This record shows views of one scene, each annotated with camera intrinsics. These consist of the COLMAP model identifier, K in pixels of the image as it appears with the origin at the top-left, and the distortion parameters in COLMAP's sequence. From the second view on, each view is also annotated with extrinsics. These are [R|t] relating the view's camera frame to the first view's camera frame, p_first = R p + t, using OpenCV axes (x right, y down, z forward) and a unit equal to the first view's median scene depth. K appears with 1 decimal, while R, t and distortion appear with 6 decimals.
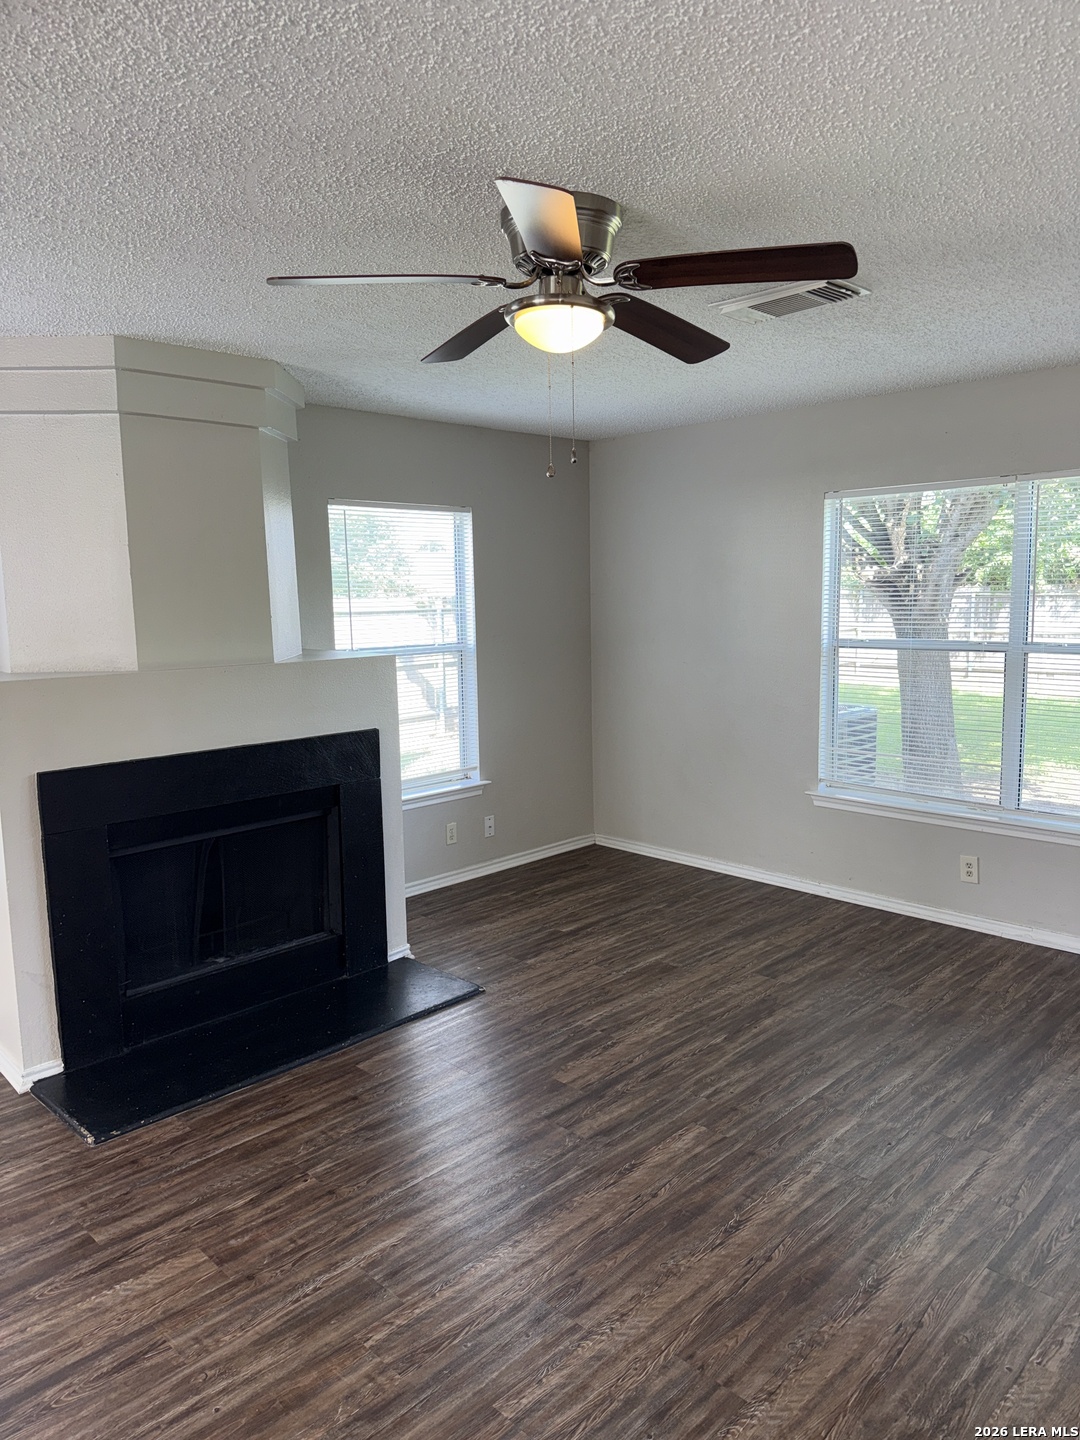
lens RADIAL K [[1009.0, 0, 540.0], [0, 1009.0, 720.0], [0, 0, 1]] dist [0.137876, -0.188905]
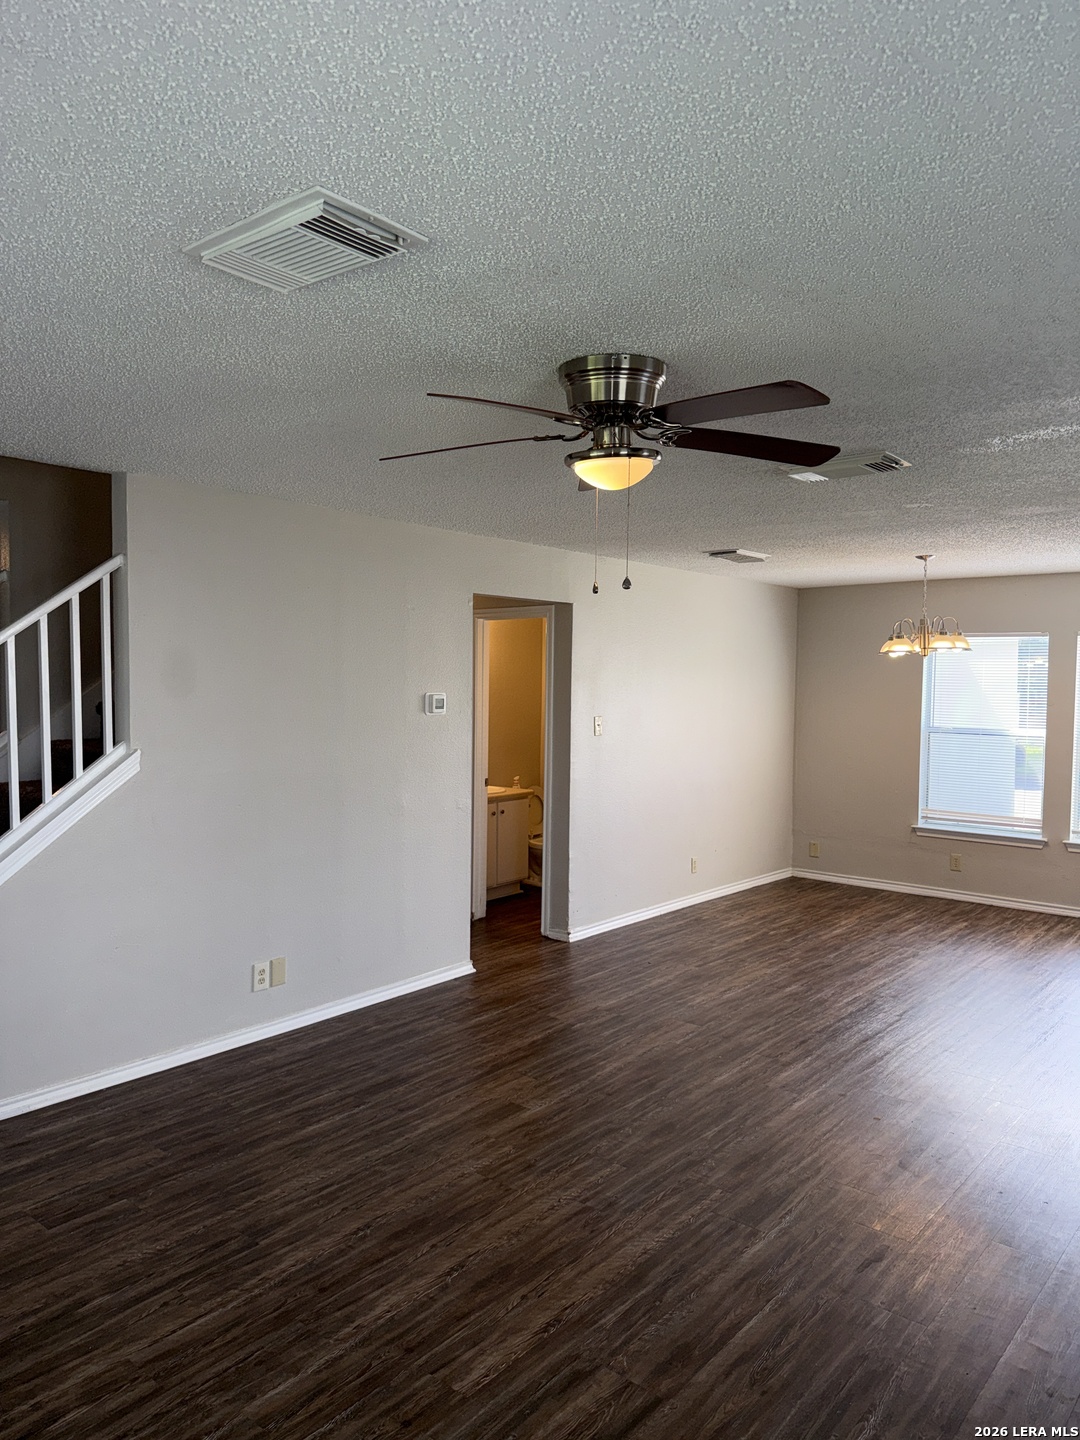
lens RADIAL K [[1009.0, 0, 540.0], [0, 1009.0, 720.0], [0, 0, 1]] dist [0.137876, -0.188905]
pose [[-0.995987, 0.008216, -0.089116, 0.178074], [-0.006976, 0.985619, 0.168837, -0.259918], [0.089221, 0.168781, -0.981607, 1.867274]]
